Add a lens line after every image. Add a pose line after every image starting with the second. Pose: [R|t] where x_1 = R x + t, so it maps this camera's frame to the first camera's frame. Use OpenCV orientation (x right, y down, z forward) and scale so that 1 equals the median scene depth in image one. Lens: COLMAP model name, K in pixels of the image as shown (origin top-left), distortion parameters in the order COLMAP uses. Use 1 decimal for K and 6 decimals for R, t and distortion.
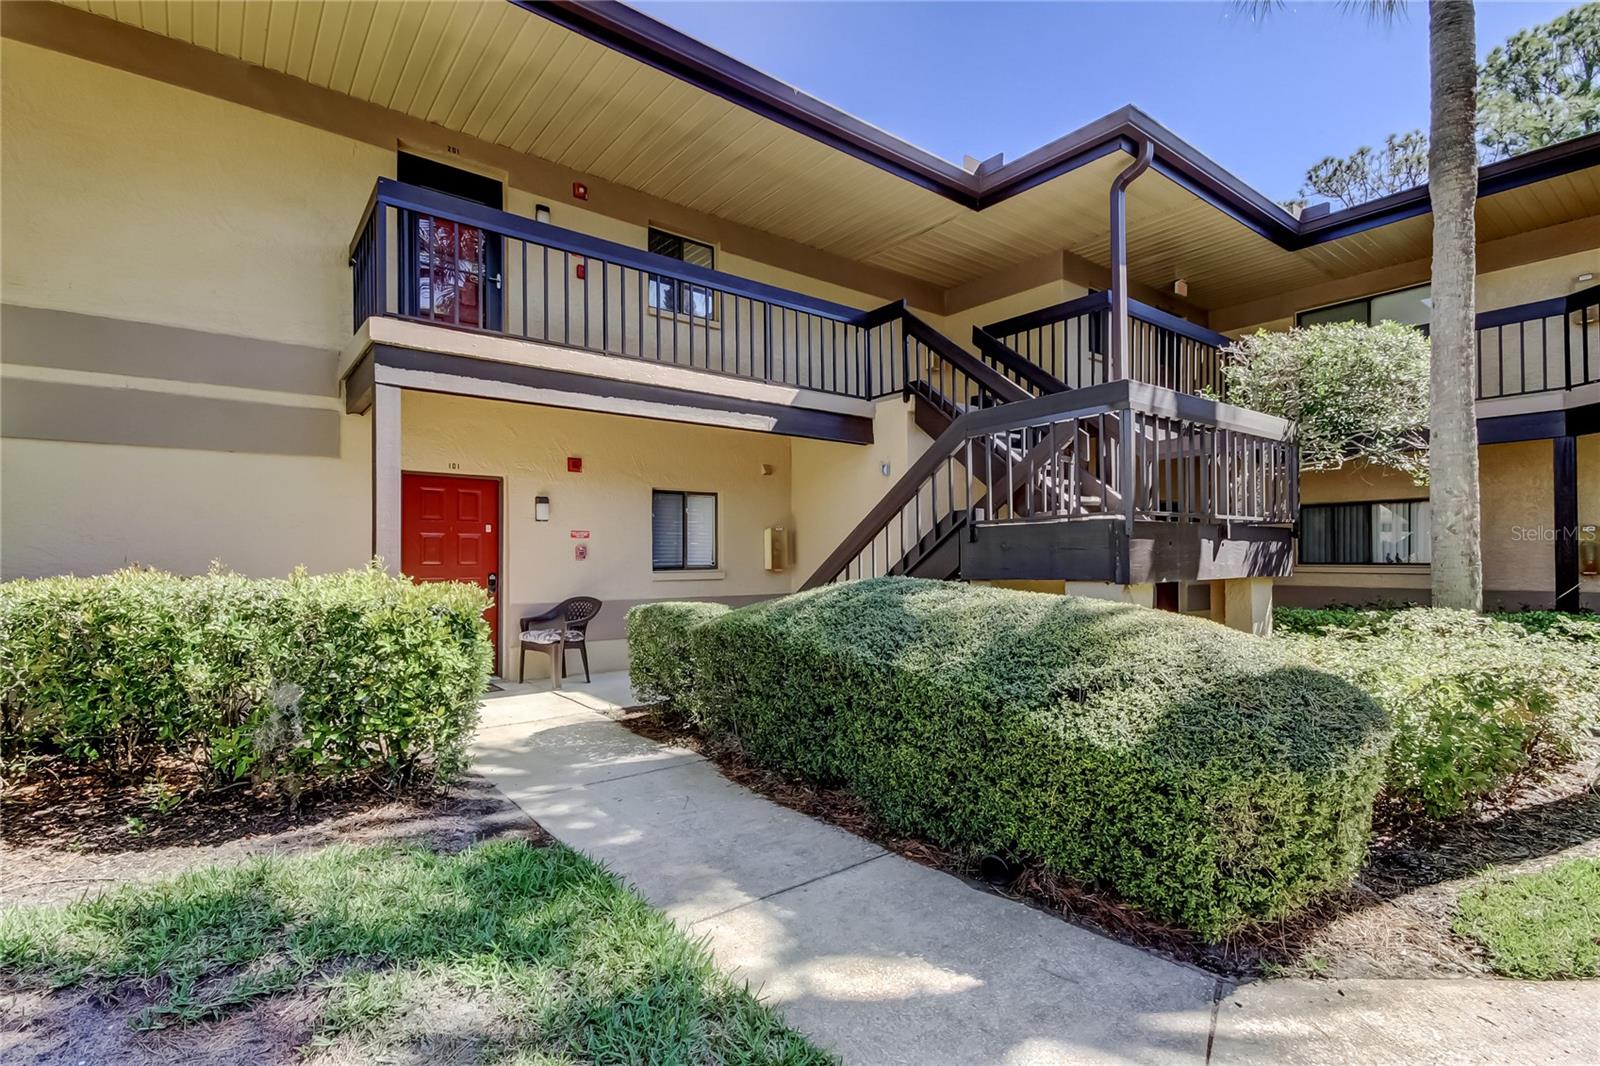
lens RADIAL K [[756.8, 0, 795.8], [0, 756.8, 550.5], [0, 0, 1]] dist [0.004658, 0.000000]
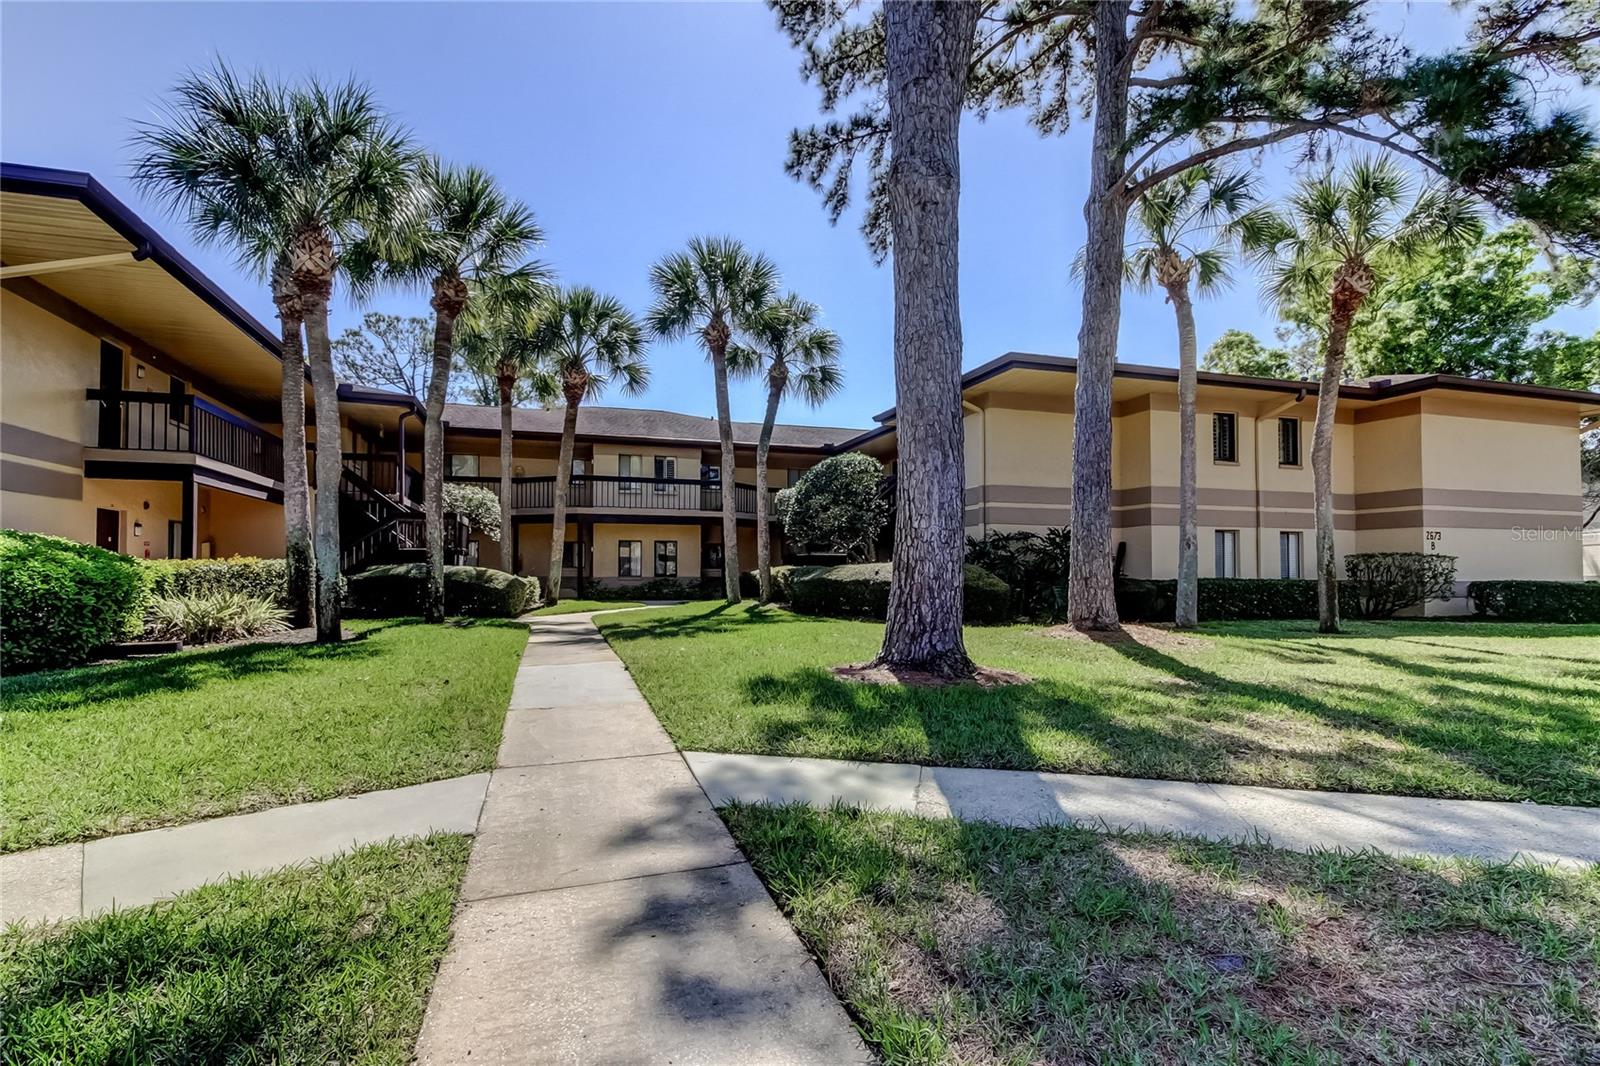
lens RADIAL K [[739.6, 0, 779.4], [0, 739.6, 560.2], [0, 0, 1]] dist [0.002107, 0.015282]
pose [[0.351244, 0.017765, 0.936115, -1.519281], [-0.012188, 0.999822, -0.014400, 0.028308], [-0.936205, -0.006351, 0.351398, -1.129639]]
